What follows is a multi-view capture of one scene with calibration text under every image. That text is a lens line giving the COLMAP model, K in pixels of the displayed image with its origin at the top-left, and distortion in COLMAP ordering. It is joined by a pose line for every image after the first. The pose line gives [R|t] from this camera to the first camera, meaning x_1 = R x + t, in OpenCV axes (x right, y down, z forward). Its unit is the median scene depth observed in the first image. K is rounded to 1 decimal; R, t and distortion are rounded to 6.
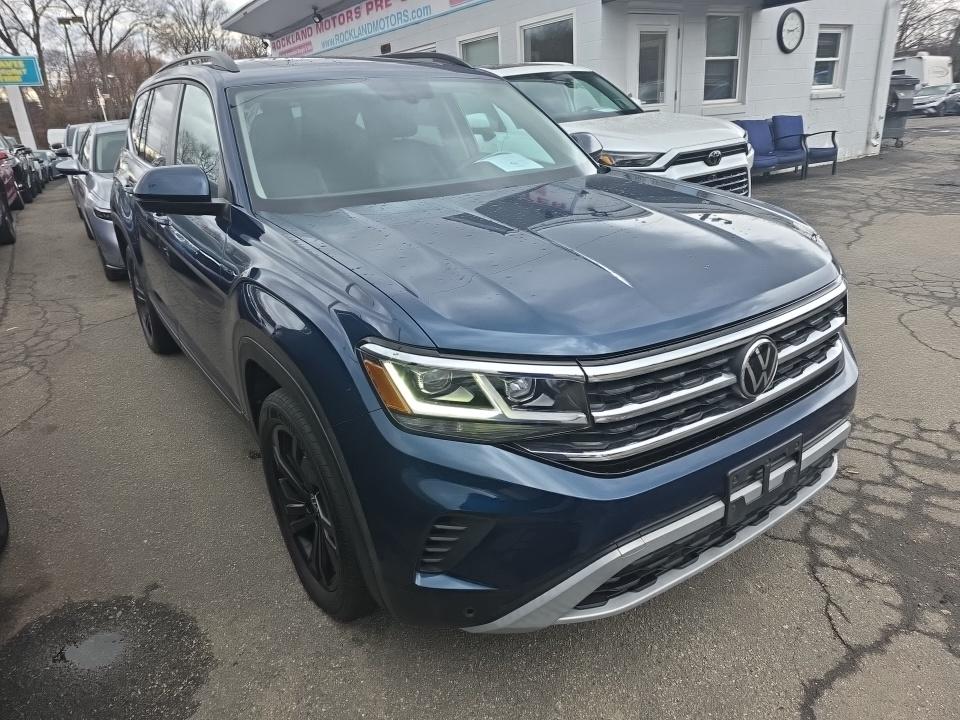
lens RADIAL K [[634.9, 0, 487.7], [0, 634.9, 359.8], [0, 0, 1]] dist [0.039938, -0.023092]
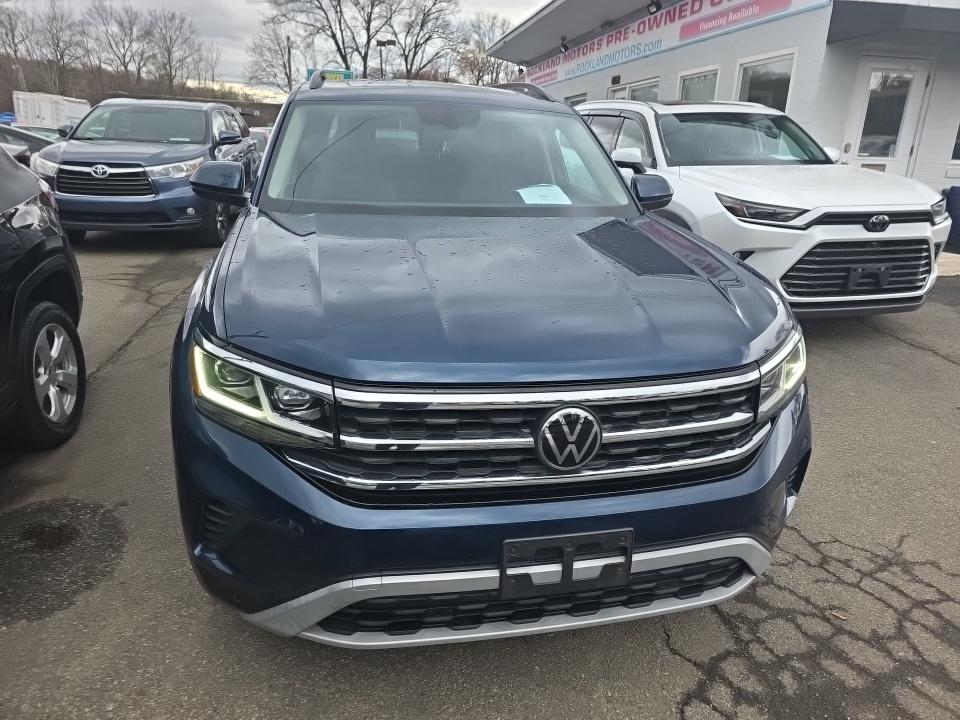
lens RADIAL K [[634.9, 0, 486.4], [0, 634.9, 358.4], [0, 0, 1]] dist [0.039938, -0.023092]
pose [[0.920330, 0.204073, -0.333688, 0.196584], [-0.217444, 0.976069, -0.002787, -0.023529], [0.325133, 0.075123, 0.942680, 0.034820]]
